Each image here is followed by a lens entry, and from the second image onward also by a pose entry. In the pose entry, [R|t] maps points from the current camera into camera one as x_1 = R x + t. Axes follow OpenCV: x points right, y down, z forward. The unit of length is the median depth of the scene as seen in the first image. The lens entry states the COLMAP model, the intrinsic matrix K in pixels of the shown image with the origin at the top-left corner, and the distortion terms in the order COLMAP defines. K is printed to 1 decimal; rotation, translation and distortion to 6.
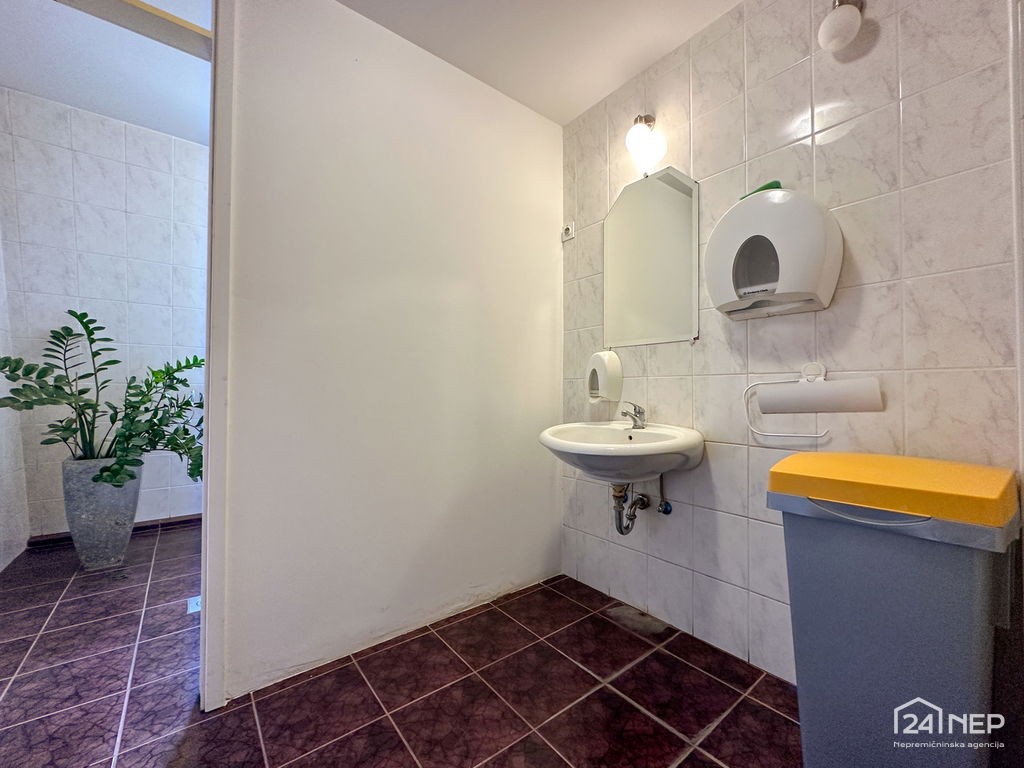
lens RADIAL K [[422.2, 0, 525.5], [0, 422.2, 385.4], [0, 0, 1]] dist [-0.000877, -0.000152]
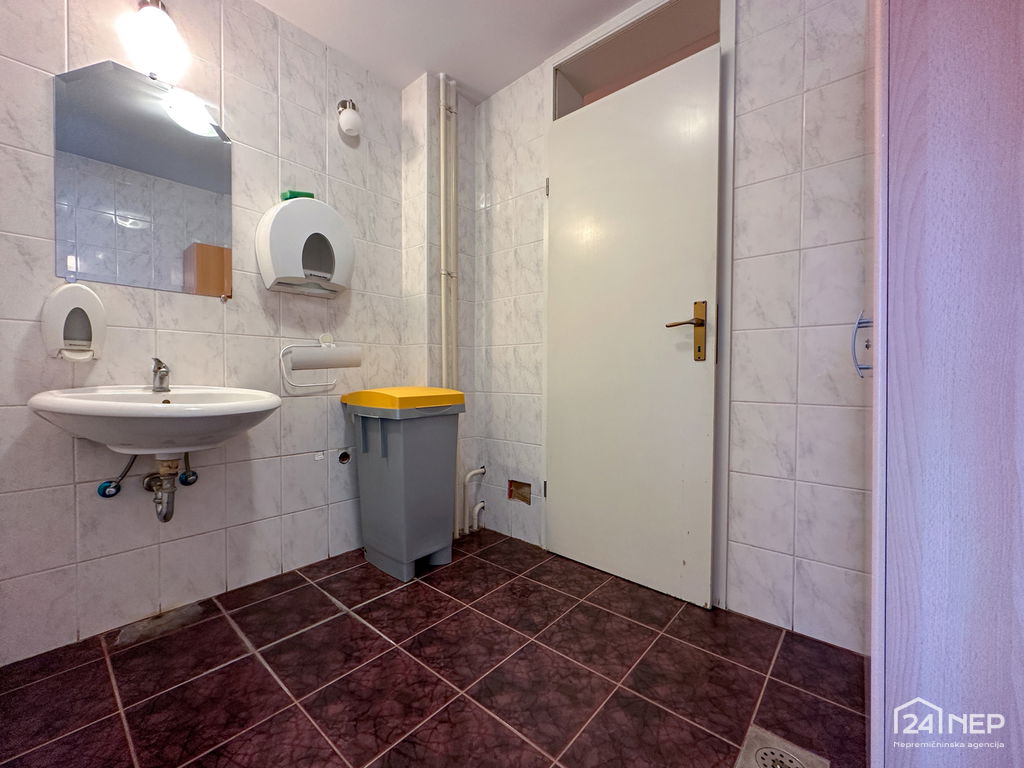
lens RADIAL K [[415.6, 0, 512.0], [0, 415.6, 384.0], [0, 0, 1]] dist [-0.000684, -0.000211]
pose [[-0.175121, -0.027666, 0.984158, -0.743862], [-0.018473, 0.999521, 0.024811, 0.063206], [-0.984374, -0.013836, -0.175548, 0.548844]]
